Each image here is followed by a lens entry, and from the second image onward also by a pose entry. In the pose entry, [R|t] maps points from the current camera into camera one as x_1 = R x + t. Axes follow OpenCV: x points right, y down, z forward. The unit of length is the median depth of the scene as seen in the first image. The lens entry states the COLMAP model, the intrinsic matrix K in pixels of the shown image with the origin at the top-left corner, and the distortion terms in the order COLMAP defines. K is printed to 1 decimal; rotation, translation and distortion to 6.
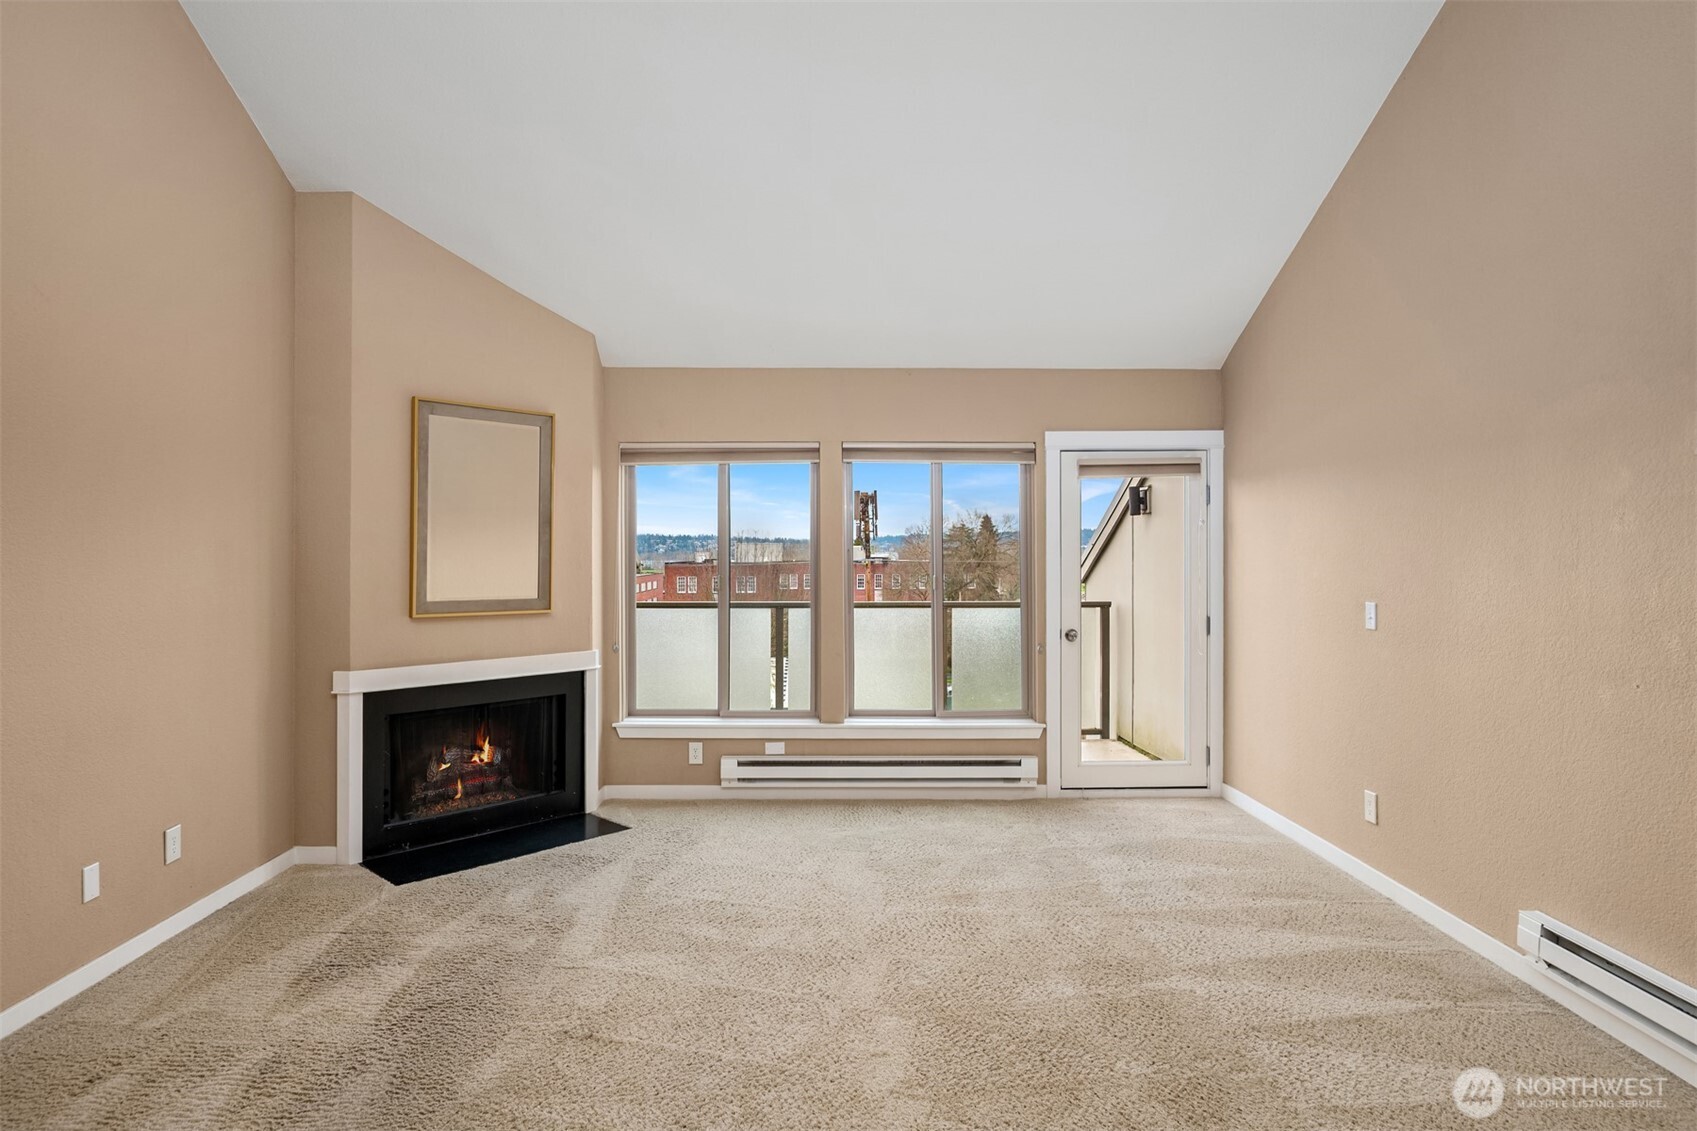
lens RADIAL K [[926.1, 0, 837.0], [0, 926.1, 534.1], [0, 0, 1]] dist [-0.005173, -0.001942]
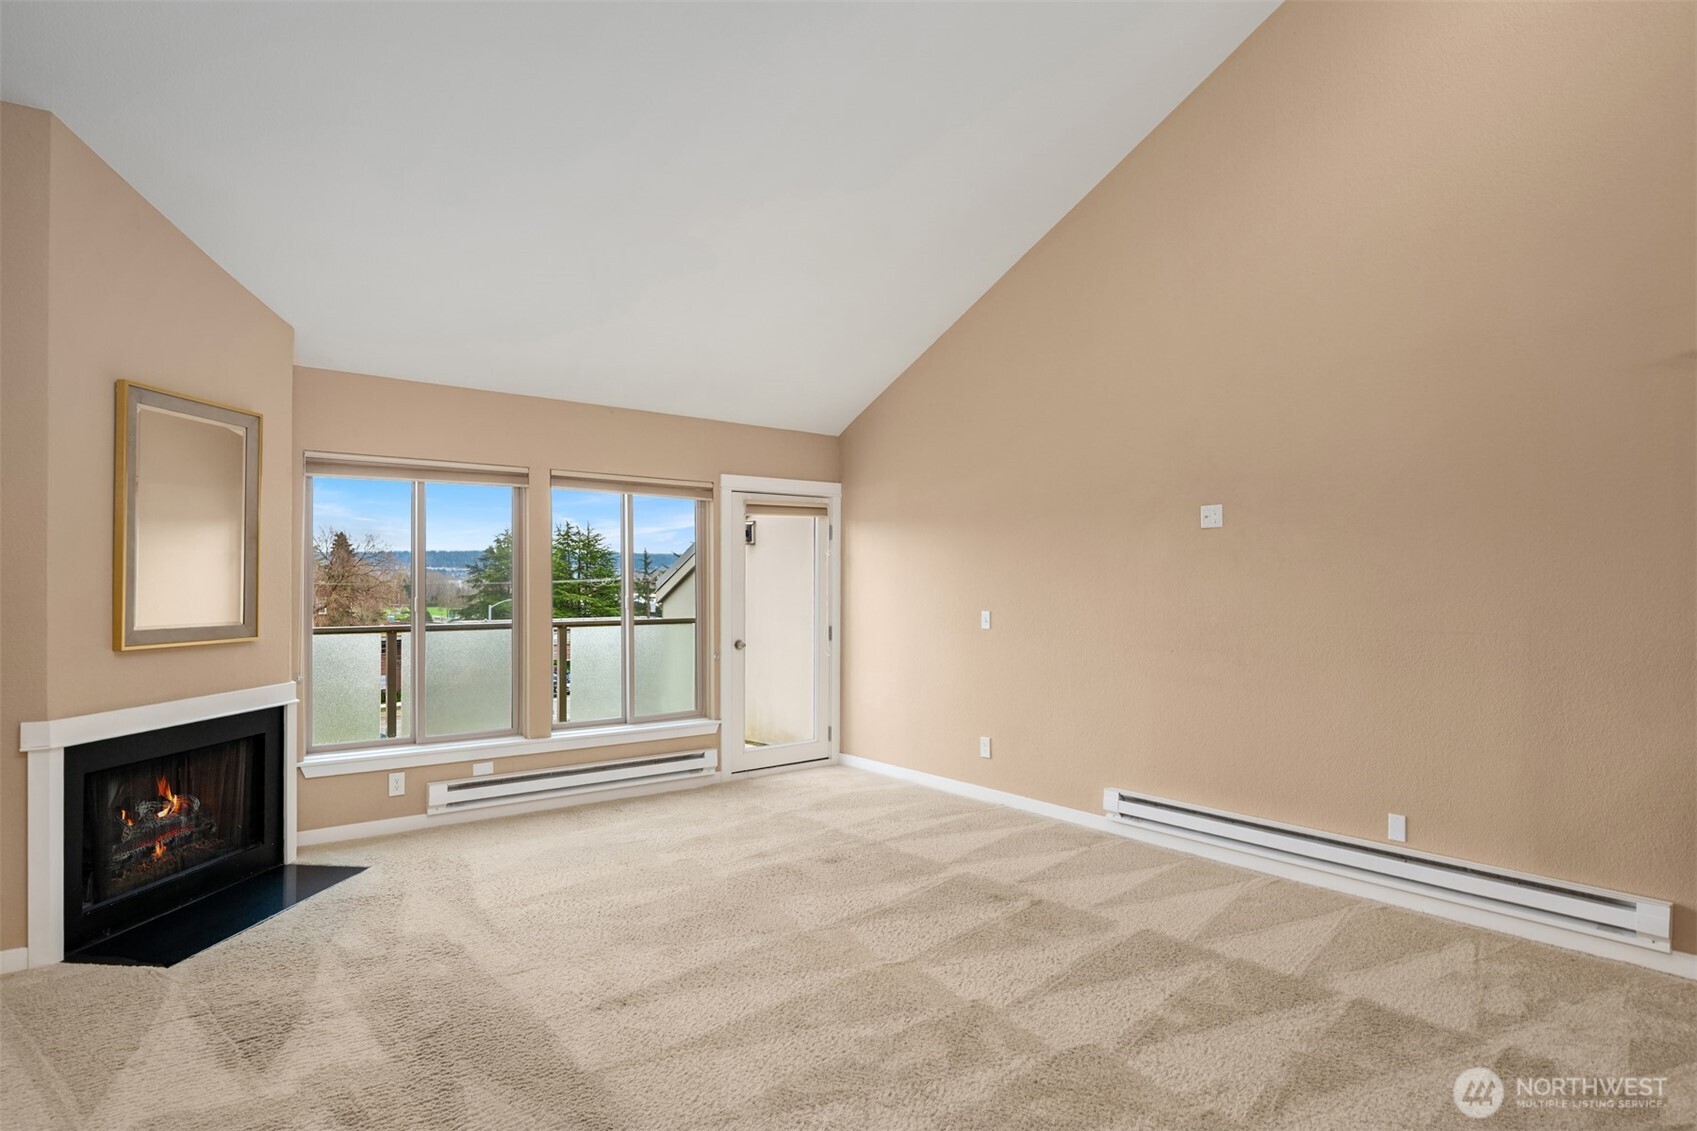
lens RADIAL K [[897.2, 0, 848.5], [0, 897.2, 565.5], [0, 0, 1]] dist [-0.003922, -0.001352]
pose [[0.794044, 0.014139, 0.607696, -0.360735], [-0.019363, 0.999810, 0.002040, 0.000907], [-0.607552, -0.013387, 0.794167, -0.012318]]
